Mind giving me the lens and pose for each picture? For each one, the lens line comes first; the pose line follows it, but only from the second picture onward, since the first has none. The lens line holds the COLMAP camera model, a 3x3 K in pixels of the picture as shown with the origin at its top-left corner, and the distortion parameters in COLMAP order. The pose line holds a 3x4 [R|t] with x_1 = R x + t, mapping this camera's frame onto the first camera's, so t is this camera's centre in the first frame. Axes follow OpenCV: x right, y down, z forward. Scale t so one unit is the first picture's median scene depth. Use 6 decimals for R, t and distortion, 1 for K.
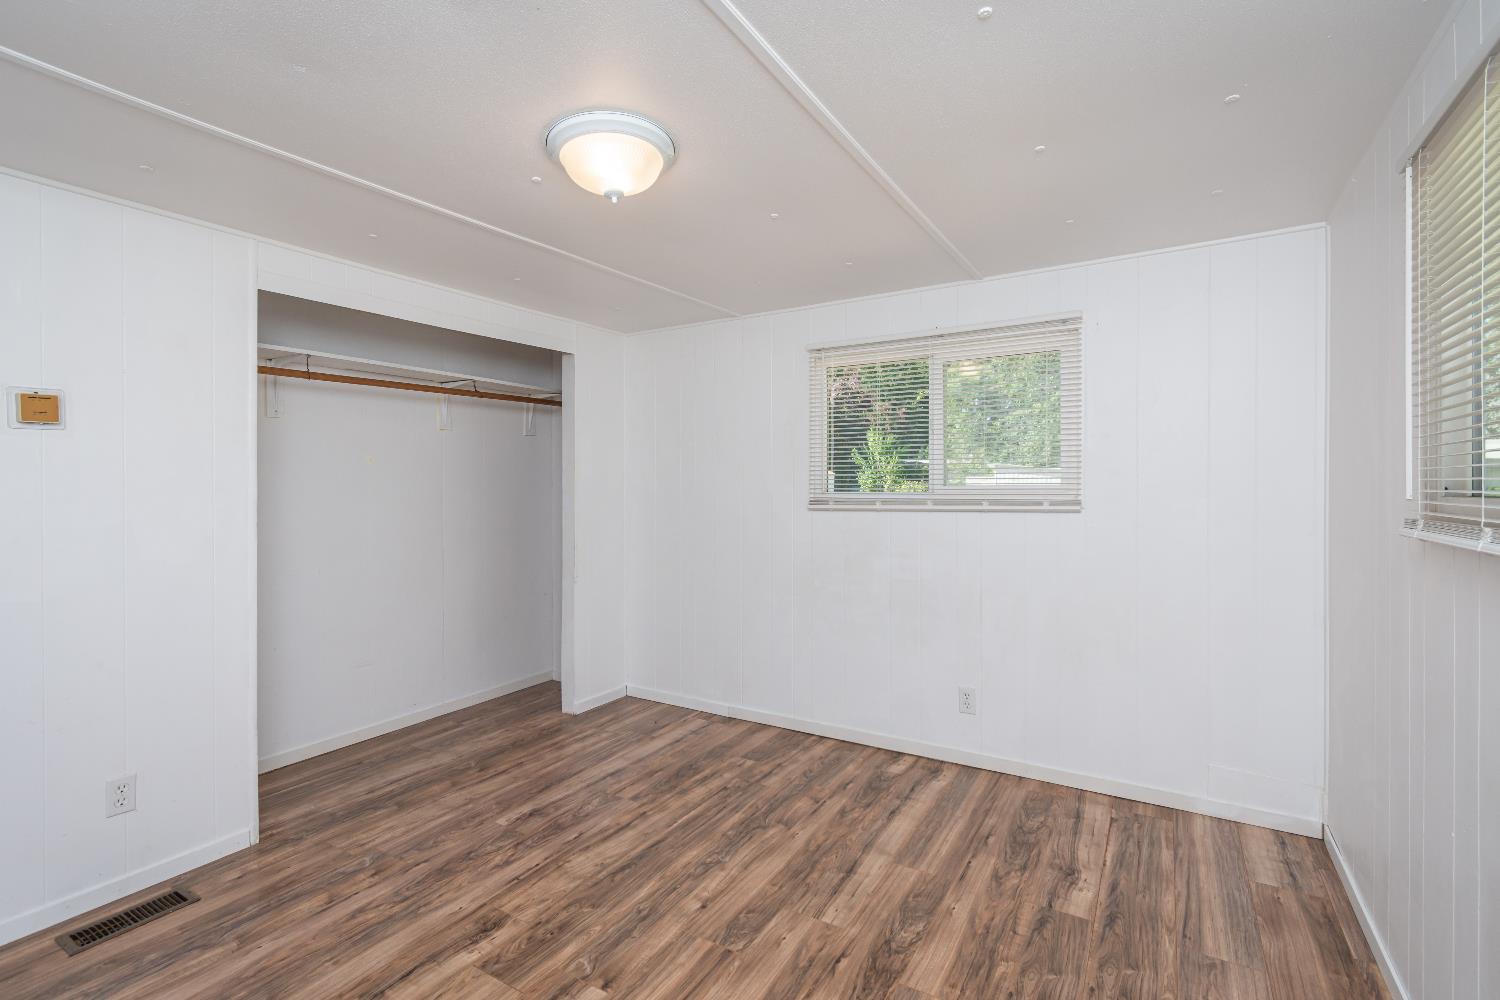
lens RADIAL K [[686.5, 0, 745.6], [0, 686.5, 488.1], [0, 0, 1]] dist [0.004898, -0.001626]
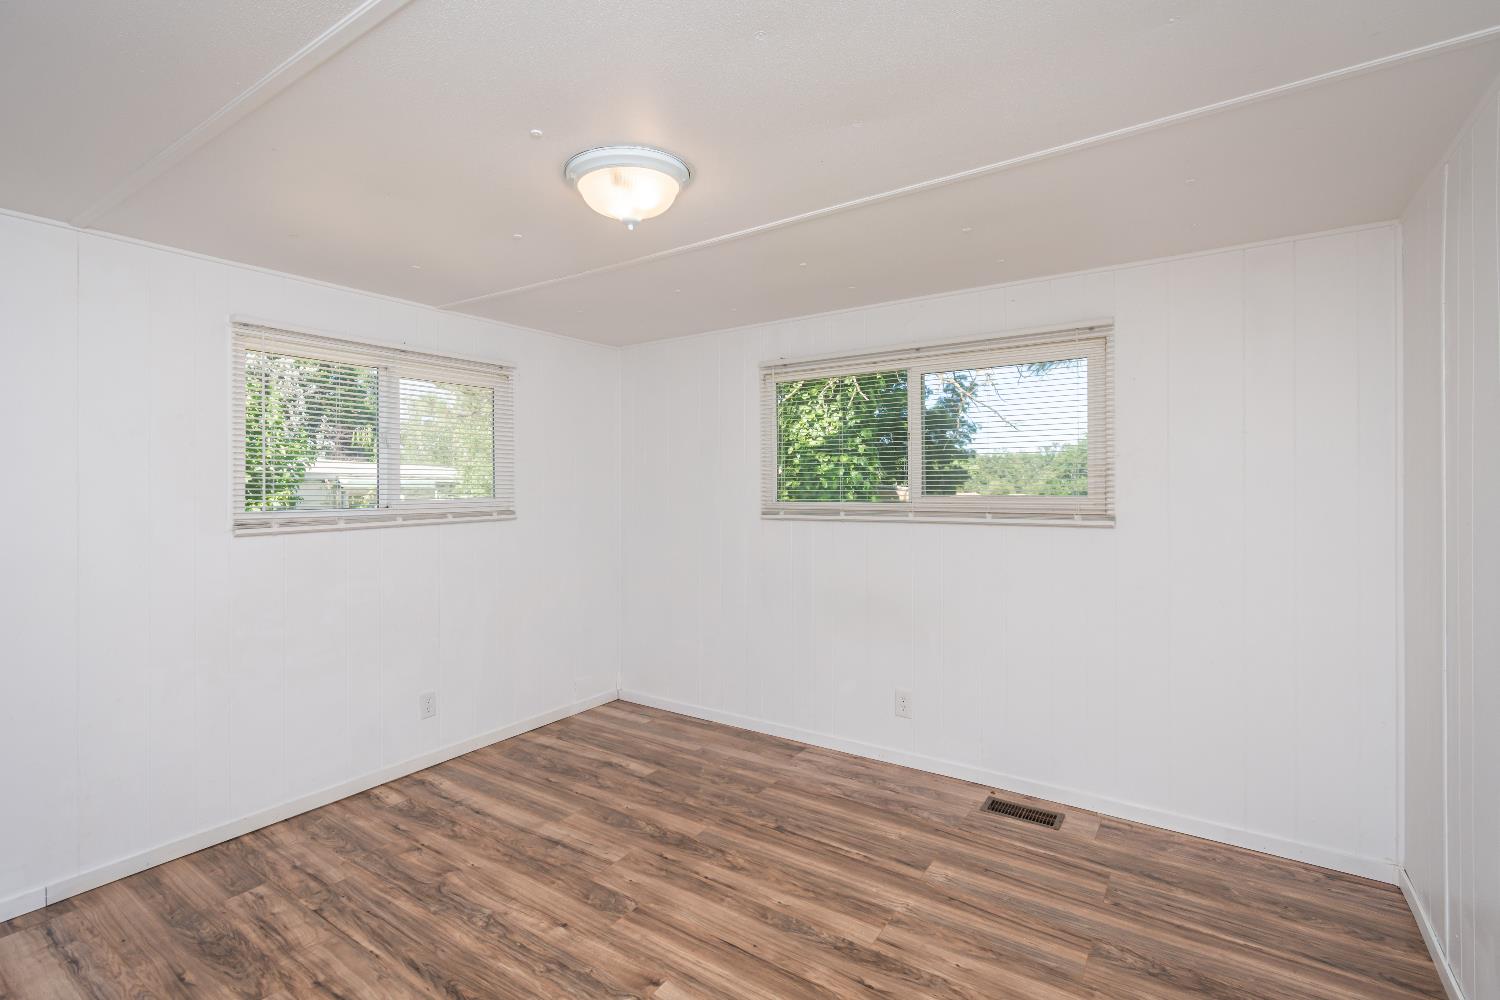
lens RADIAL K [[686.5, 0, 756.0], [0, 686.5, 495.3], [0, 0, 1]] dist [0.004898, -0.001626]
pose [[0.035758, -0.007956, 0.999329, -0.864361], [0.010483, 0.999916, 0.007585, -0.017315], [-0.999305, 0.010205, 0.035838, 0.561478]]
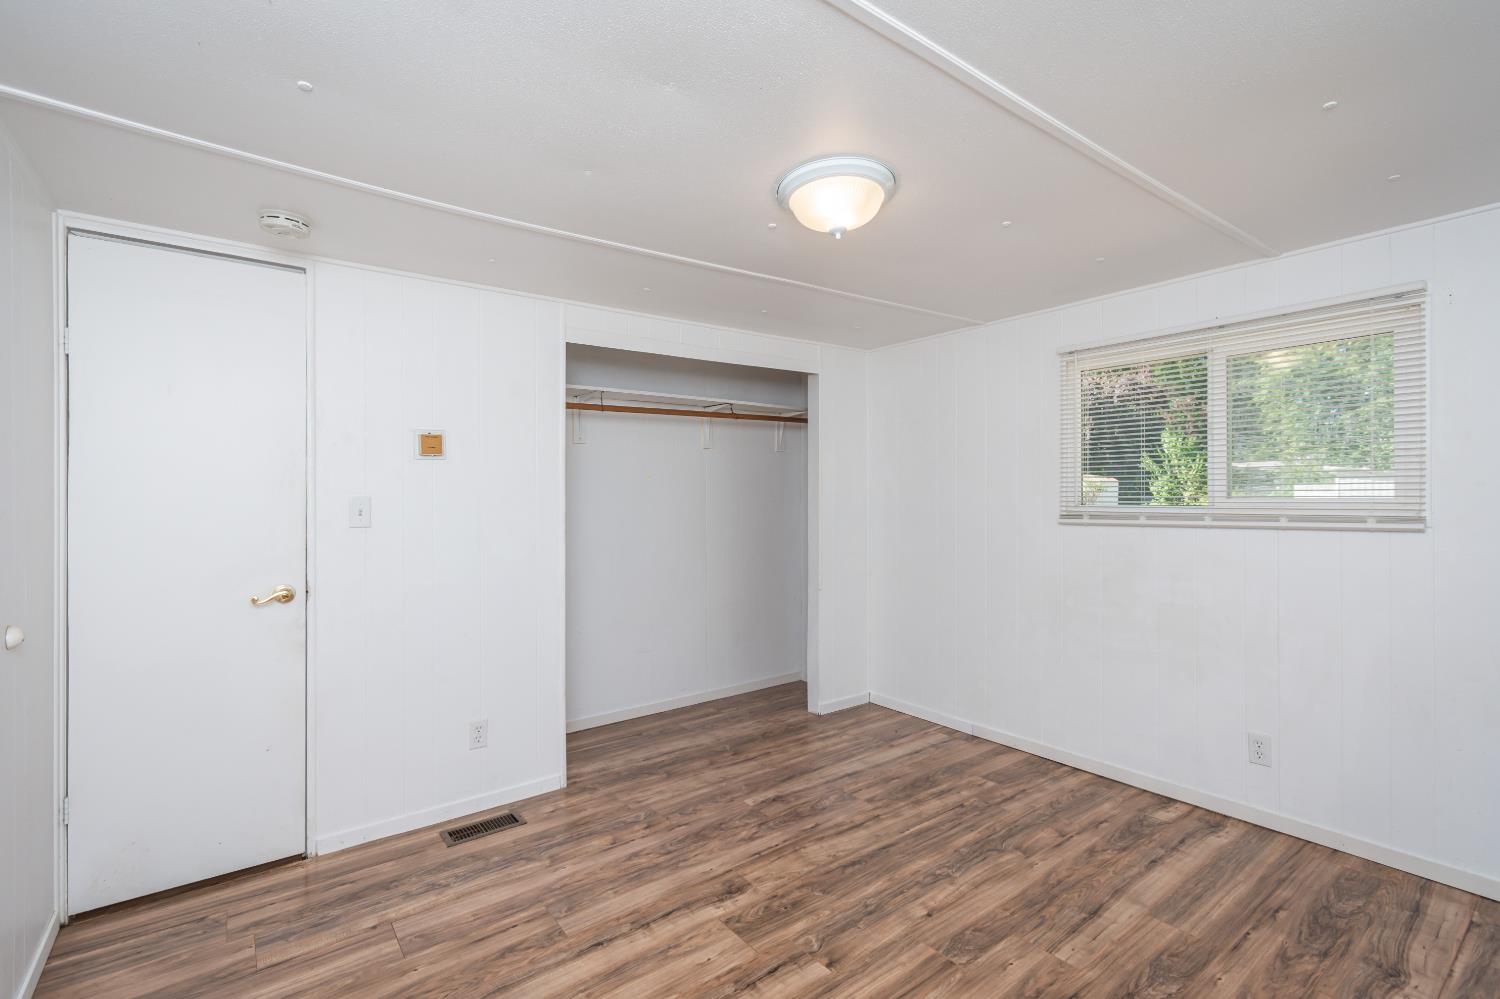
lens RADIAL K [[686.5, 0, 746.4], [0, 686.5, 494.1], [0, 0, 1]] dist [0.004898, -0.001626]
pose [[0.931677, -0.003056, -0.363276, 0.048362], [0.001596, 0.999989, -0.004320, -0.008160], [0.363285, 0.003445, 0.931672, -0.040043]]
